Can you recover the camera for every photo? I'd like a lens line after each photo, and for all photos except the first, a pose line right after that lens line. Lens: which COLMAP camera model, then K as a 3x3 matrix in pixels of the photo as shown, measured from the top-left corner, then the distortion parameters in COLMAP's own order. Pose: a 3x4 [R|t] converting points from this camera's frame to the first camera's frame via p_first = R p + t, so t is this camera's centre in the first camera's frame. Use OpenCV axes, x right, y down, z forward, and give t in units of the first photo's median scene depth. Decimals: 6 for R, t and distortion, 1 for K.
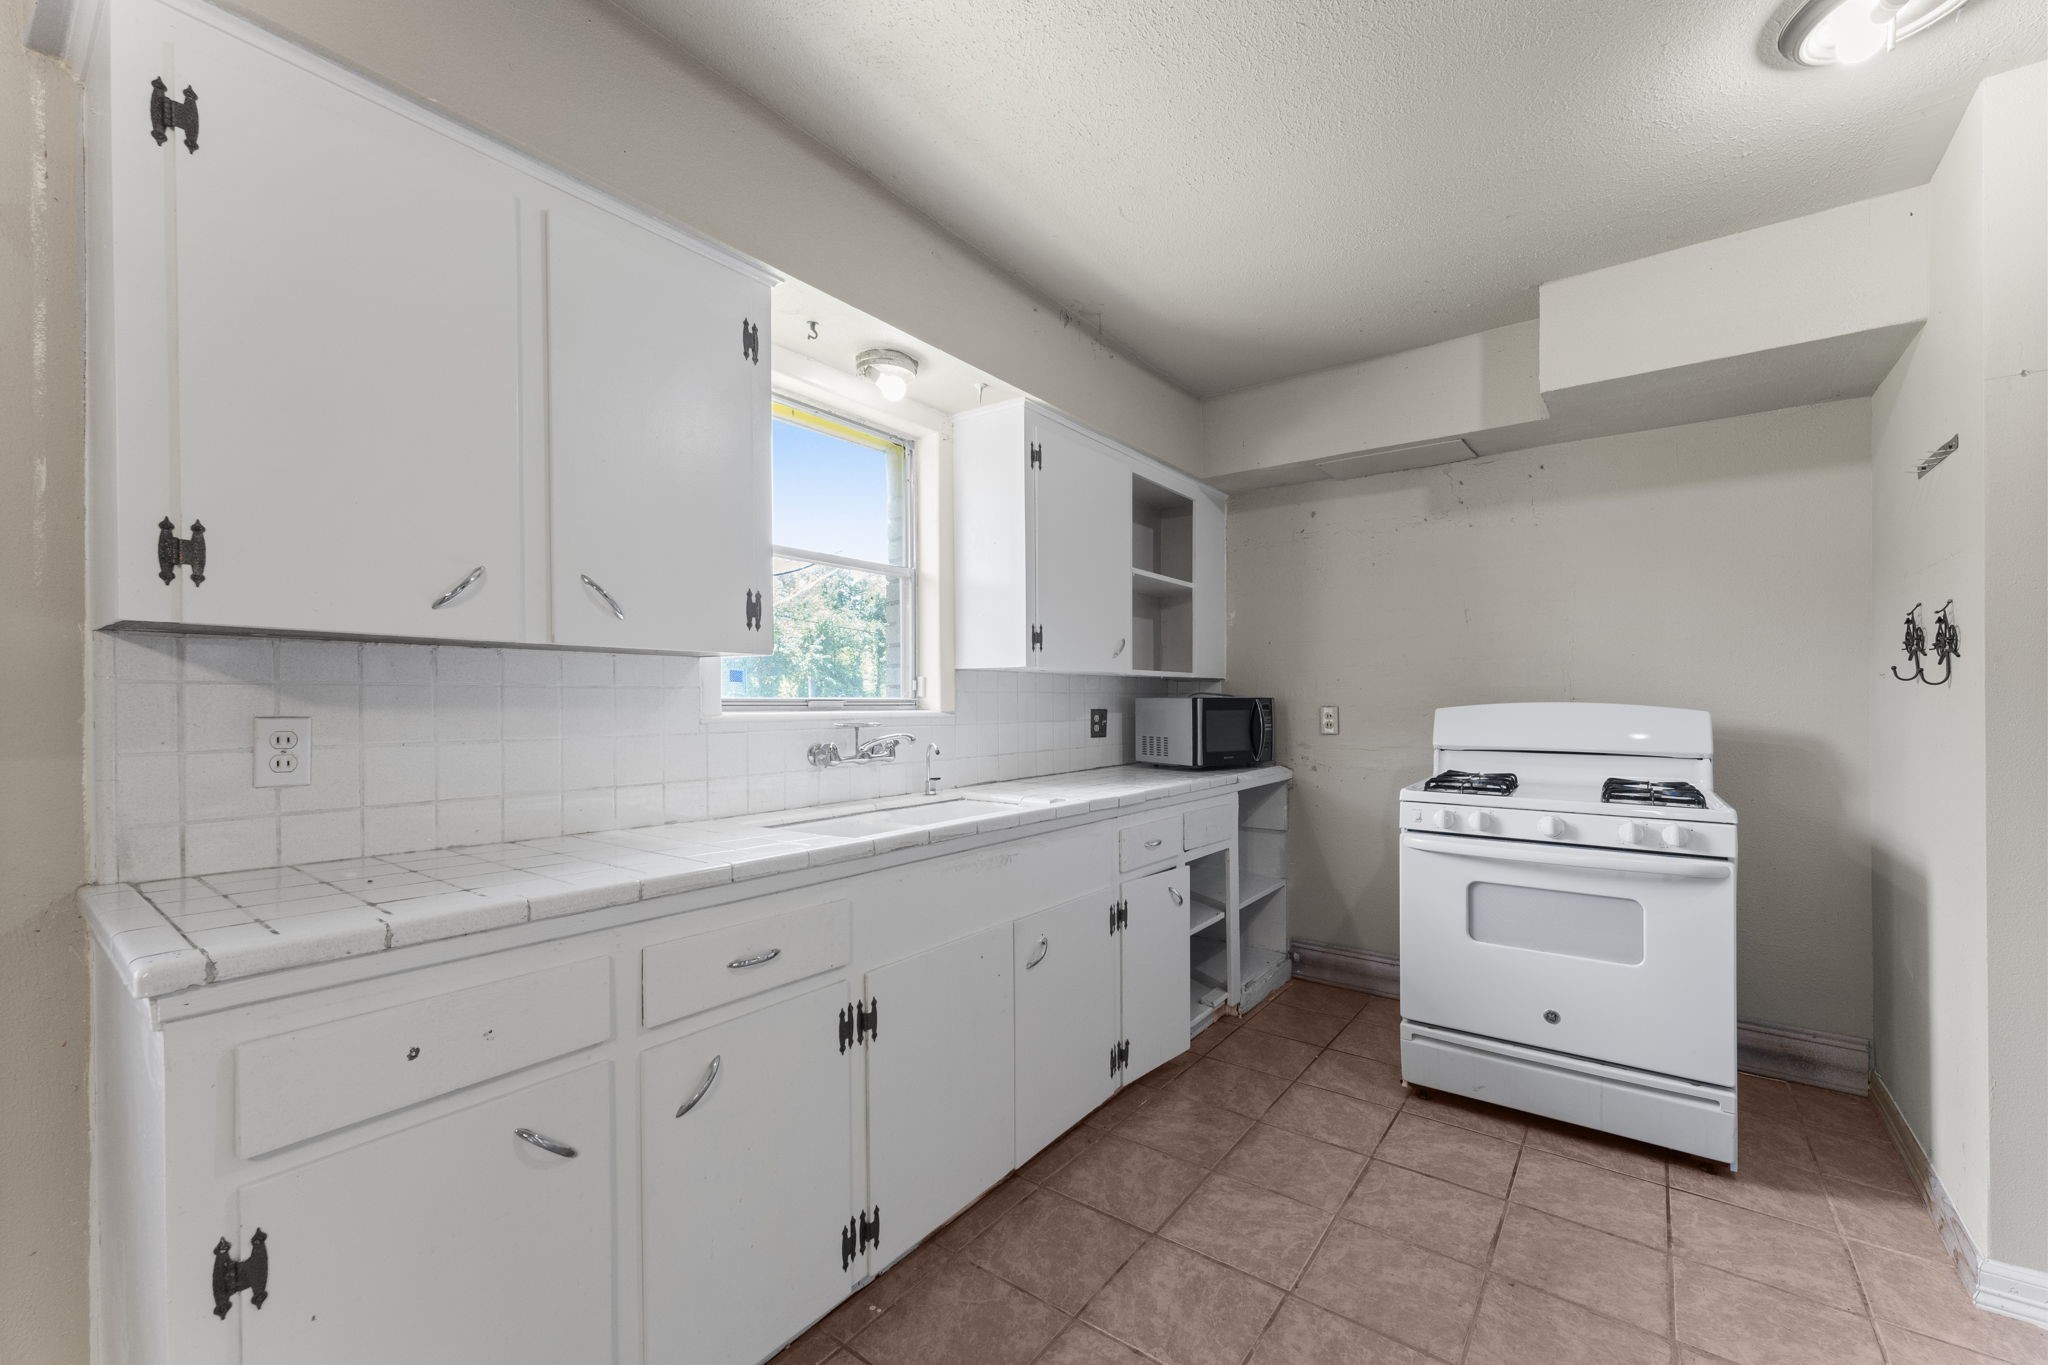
lens RADIAL K [[811.1, 0, 1047.7], [0, 811.1, 708.3], [0, 0, 1]] dist [0.000213, -0.000529]
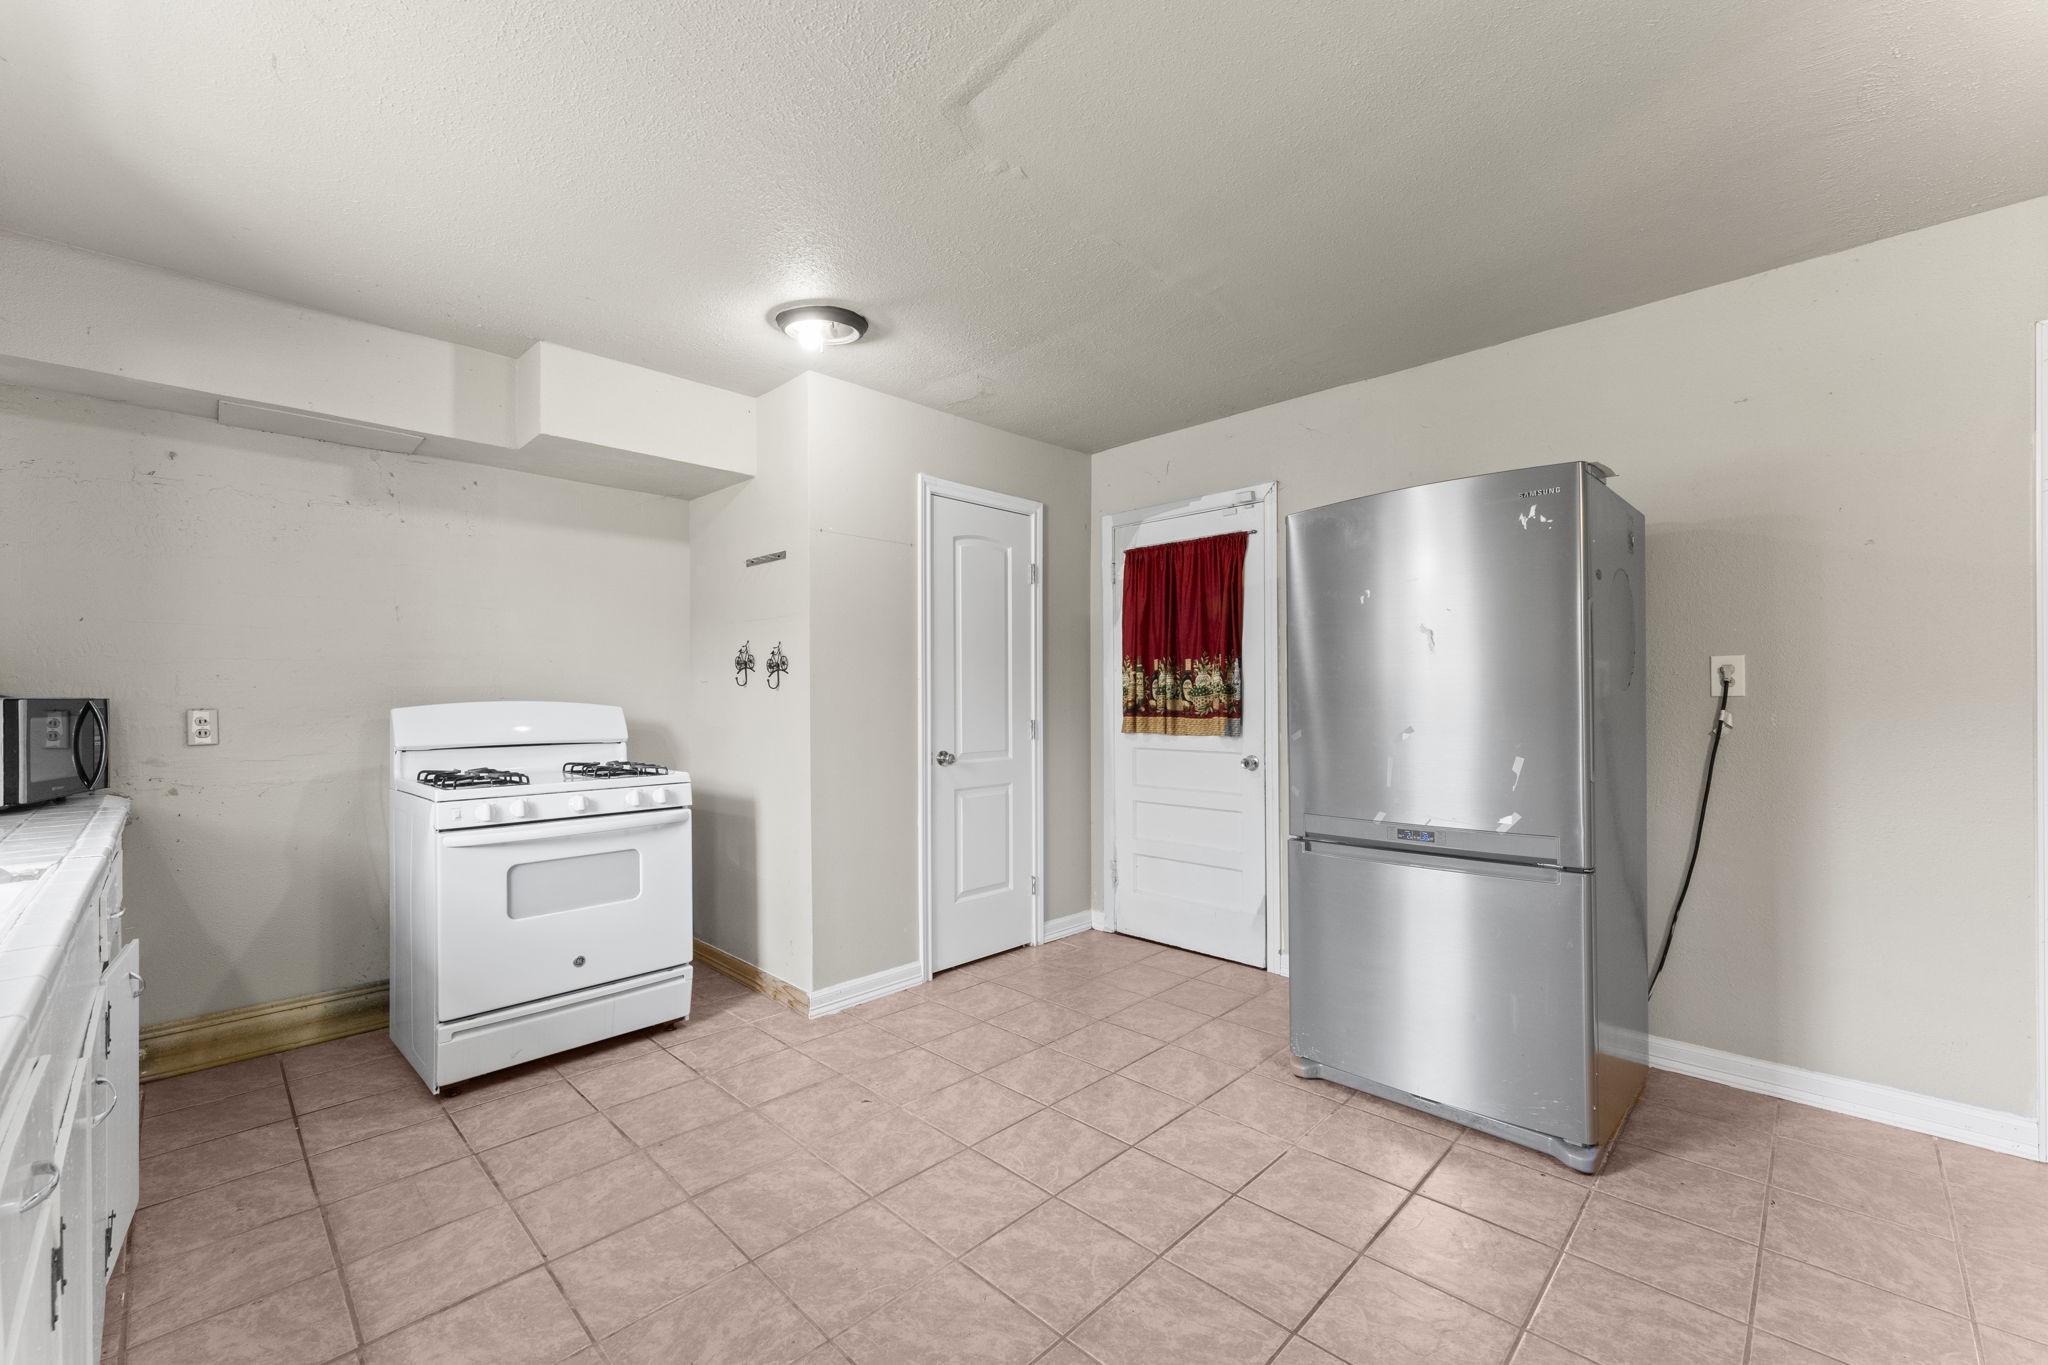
lens RADIAL K [[811.1, 0, 1023.4], [0, 811.1, 713.2], [0, 0, 1]] dist [0.000213, -0.000529]
pose [[0.145247, -0.020274, 0.989188, -0.421637], [0.016572, 0.999700, 0.018056, 0.000409], [-0.989257, 0.013770, 0.145539, 0.150127]]
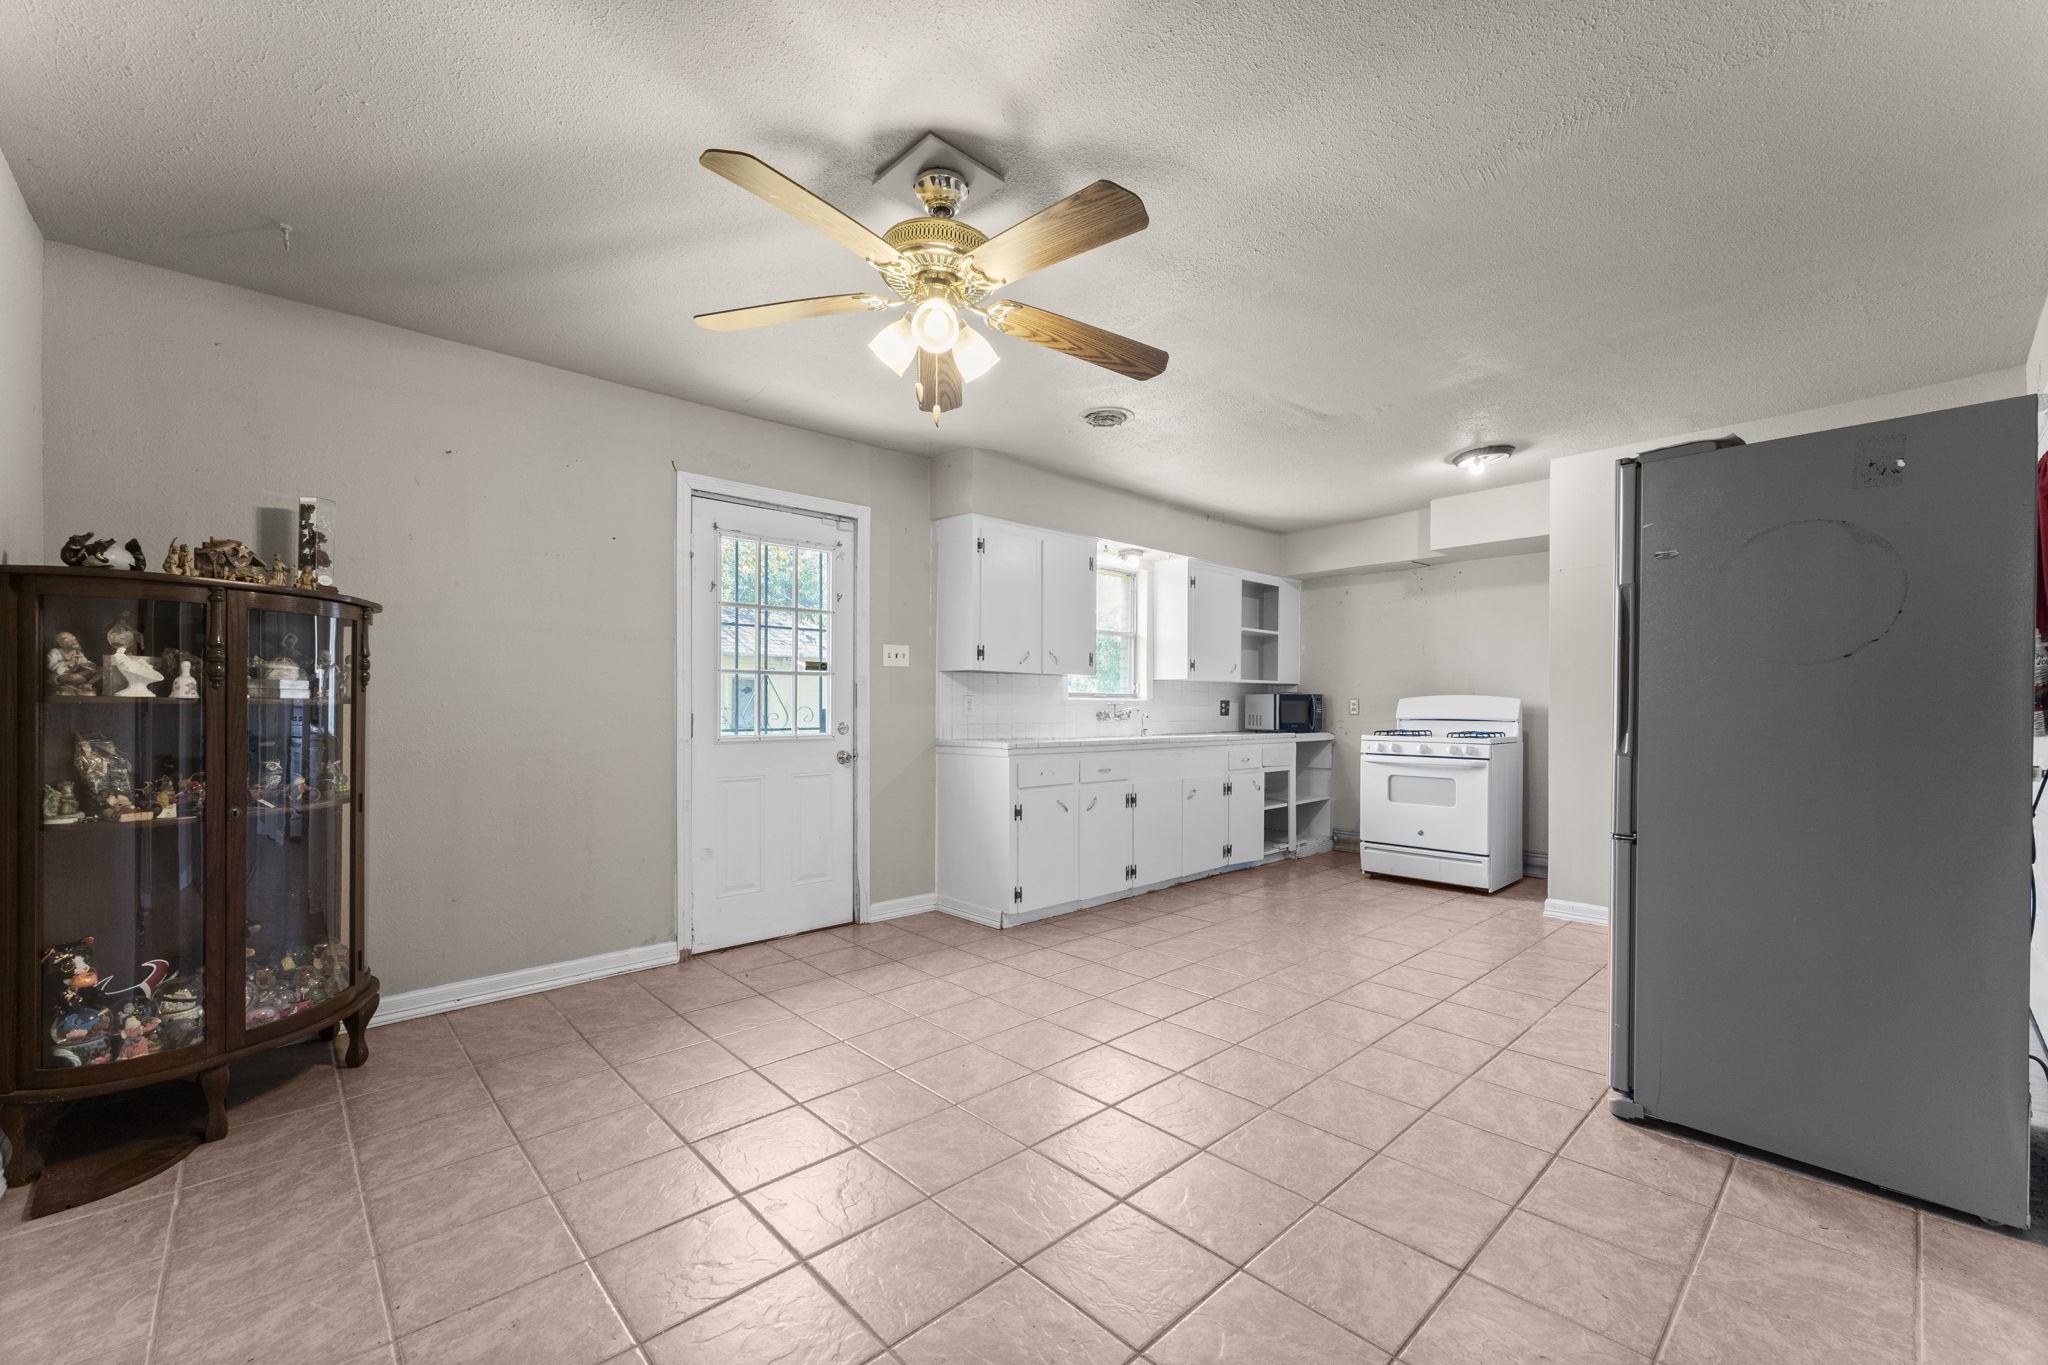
lens RADIAL K [[811.1, 0, 1055.2], [0, 811.1, 745.8], [0, 0, 1]] dist [0.000213, -0.000529]
pose [[0.984882, 0.010782, -0.172889, 0.003069], [-0.004133, 0.999240, 0.038771, 0.047948], [0.173176, -0.037470, 0.984178, -1.263892]]
